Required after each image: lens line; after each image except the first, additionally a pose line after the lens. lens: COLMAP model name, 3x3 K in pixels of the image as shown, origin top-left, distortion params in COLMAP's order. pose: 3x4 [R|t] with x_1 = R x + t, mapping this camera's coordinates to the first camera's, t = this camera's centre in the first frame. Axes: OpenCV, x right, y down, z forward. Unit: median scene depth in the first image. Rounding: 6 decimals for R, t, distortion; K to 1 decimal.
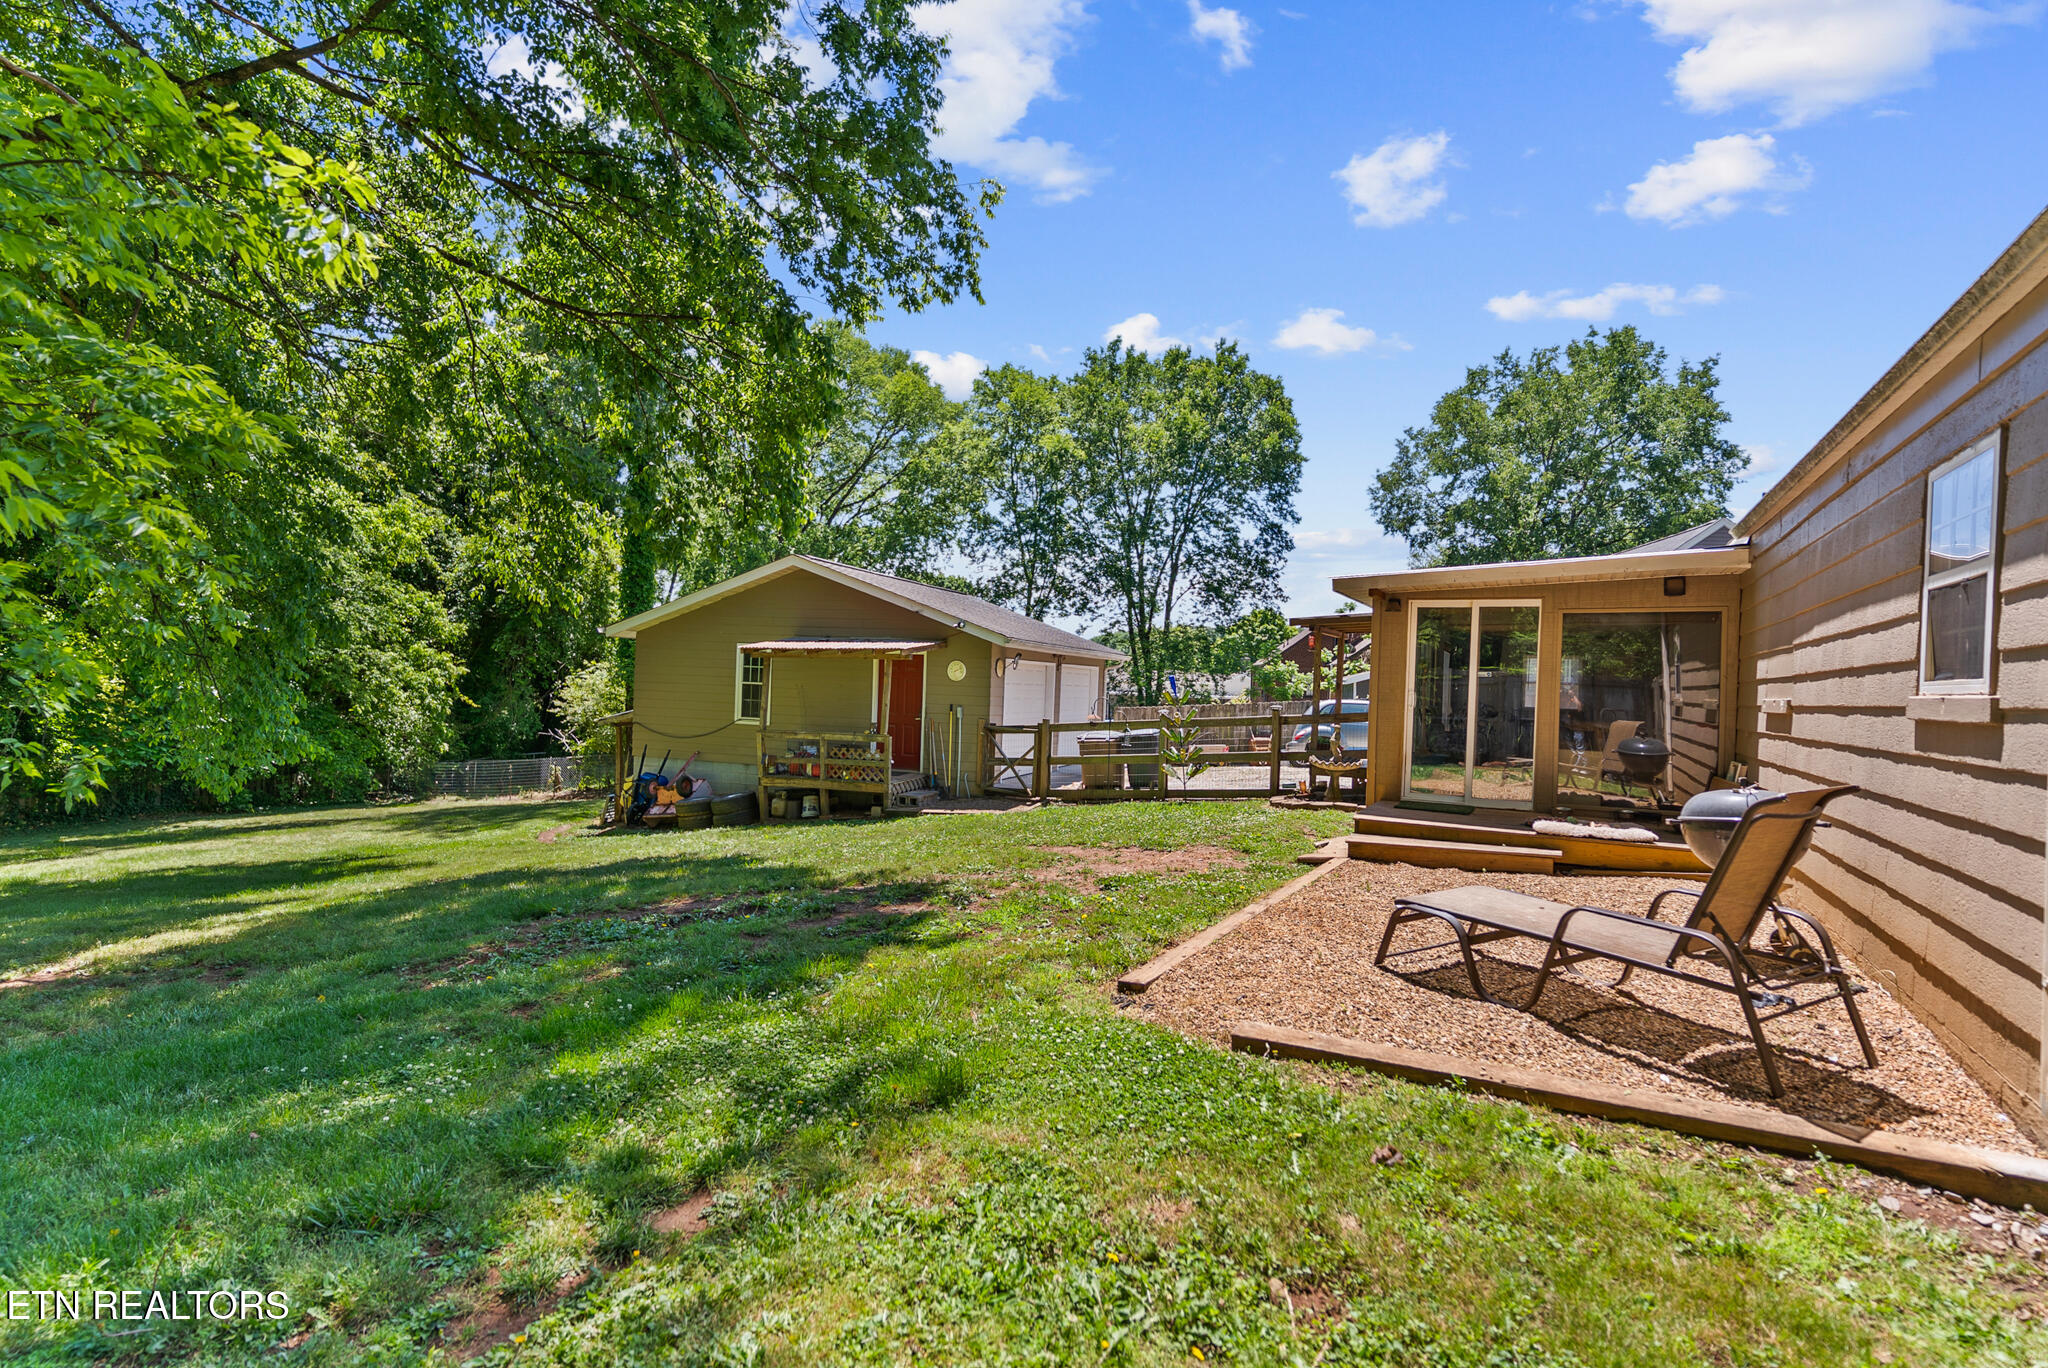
lens RADIAL K [[973.7, 0, 1024.0], [0, 973.7, 684.0], [0, 0, 1]] dist [0.004093, -0.001463]
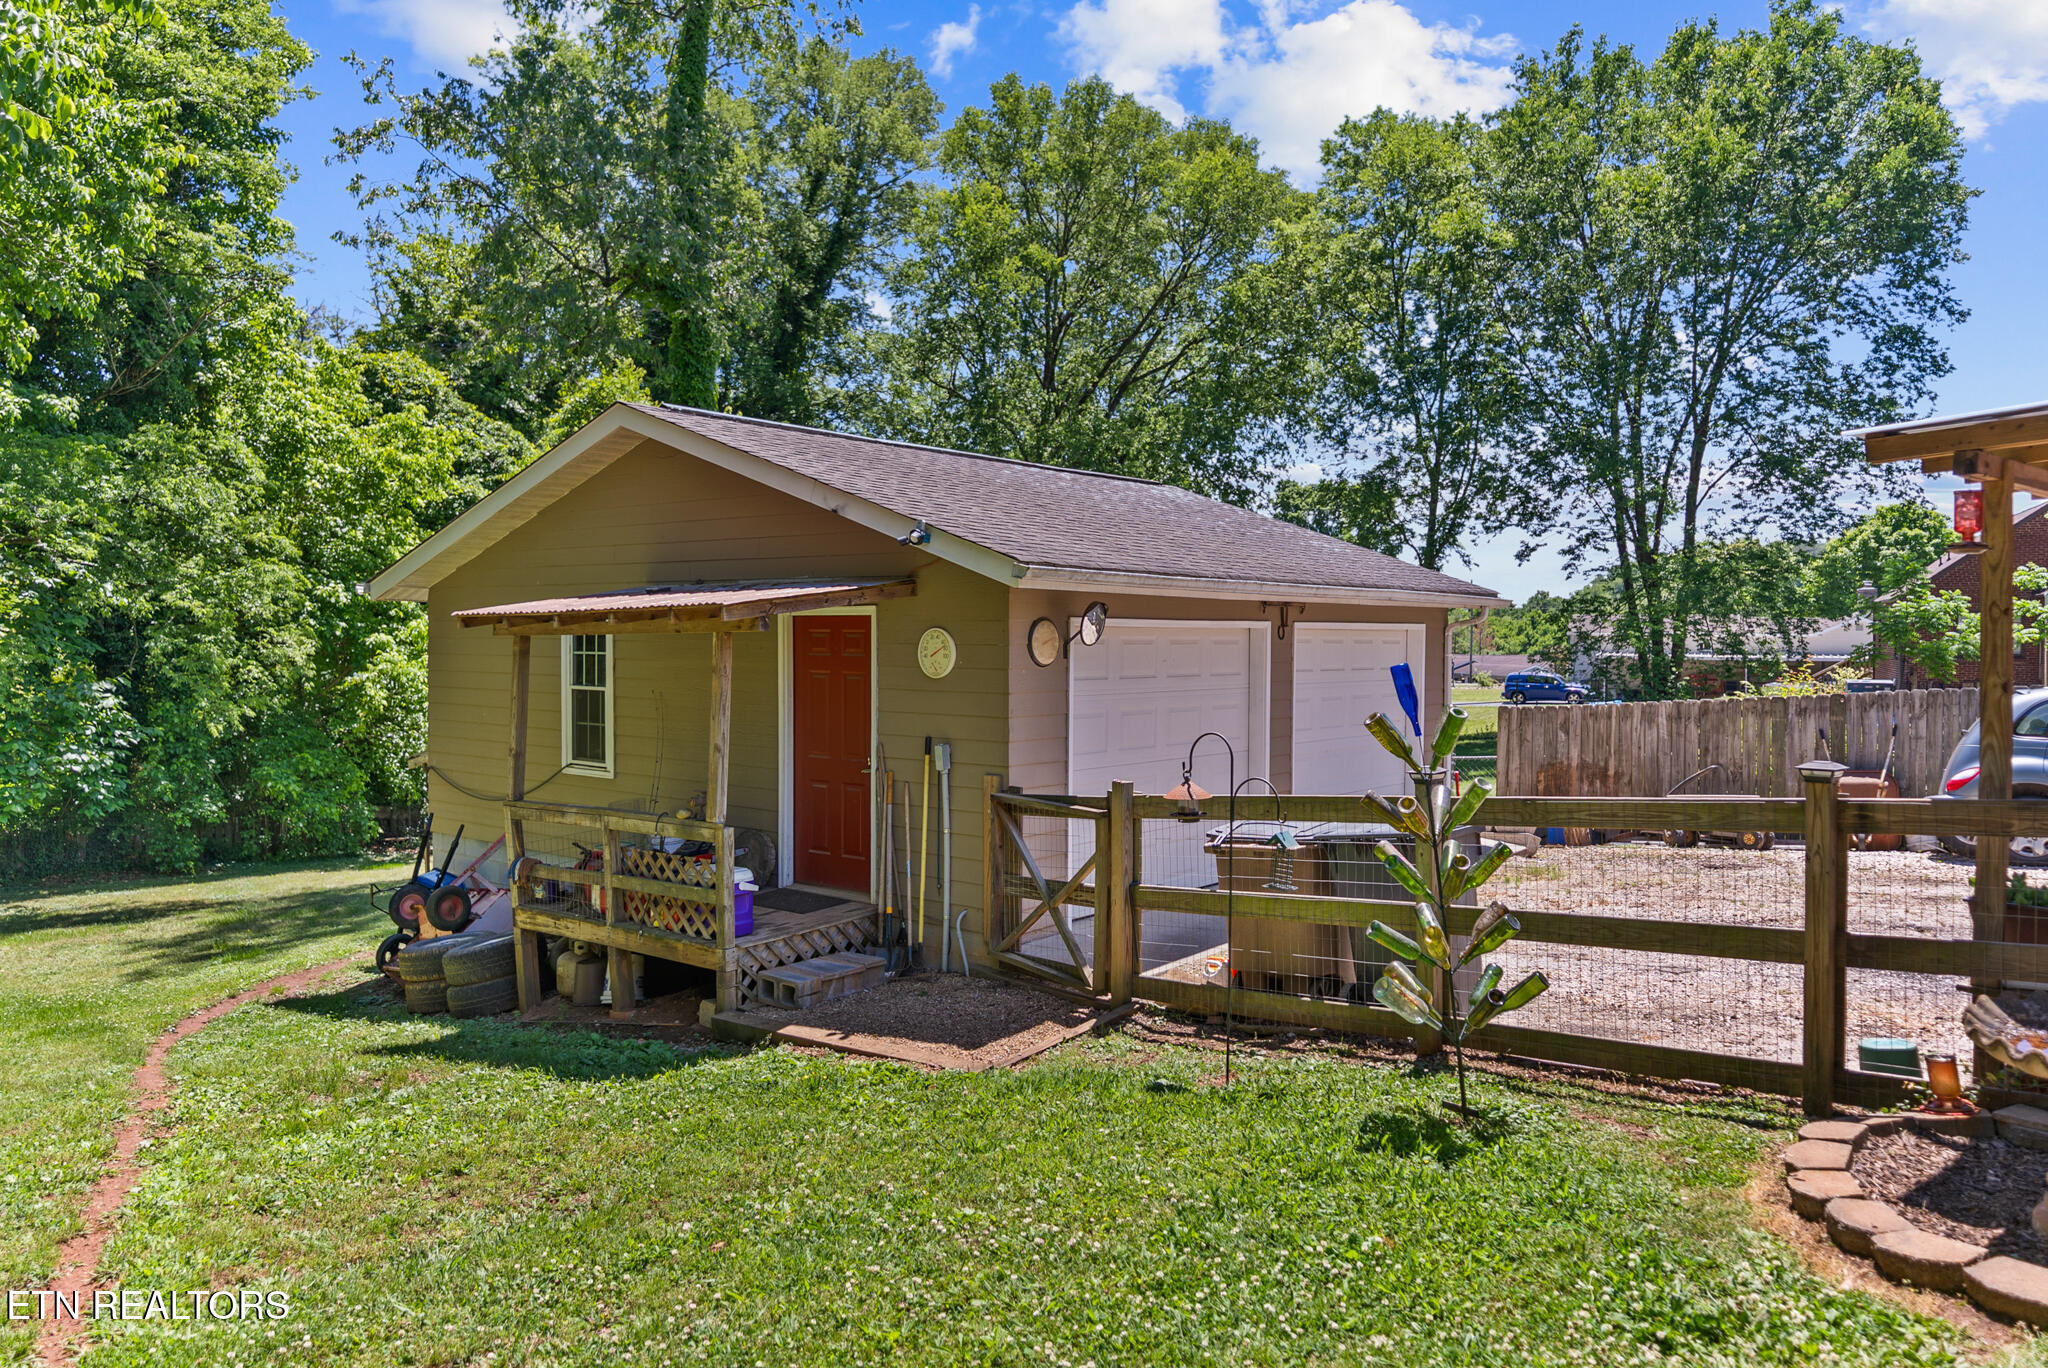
lens RADIAL K [[1371.4, 0, 1022.5], [0, 1371.4, 650.3], [0, 0, 1]] dist [-0.004729, 0.004537]
pose [[0.943885, -0.025911, -0.329255, 0.048173], [0.026667, 0.999642, -0.002219, -0.004018], [0.329195, -0.006686, 0.944238, 0.154463]]
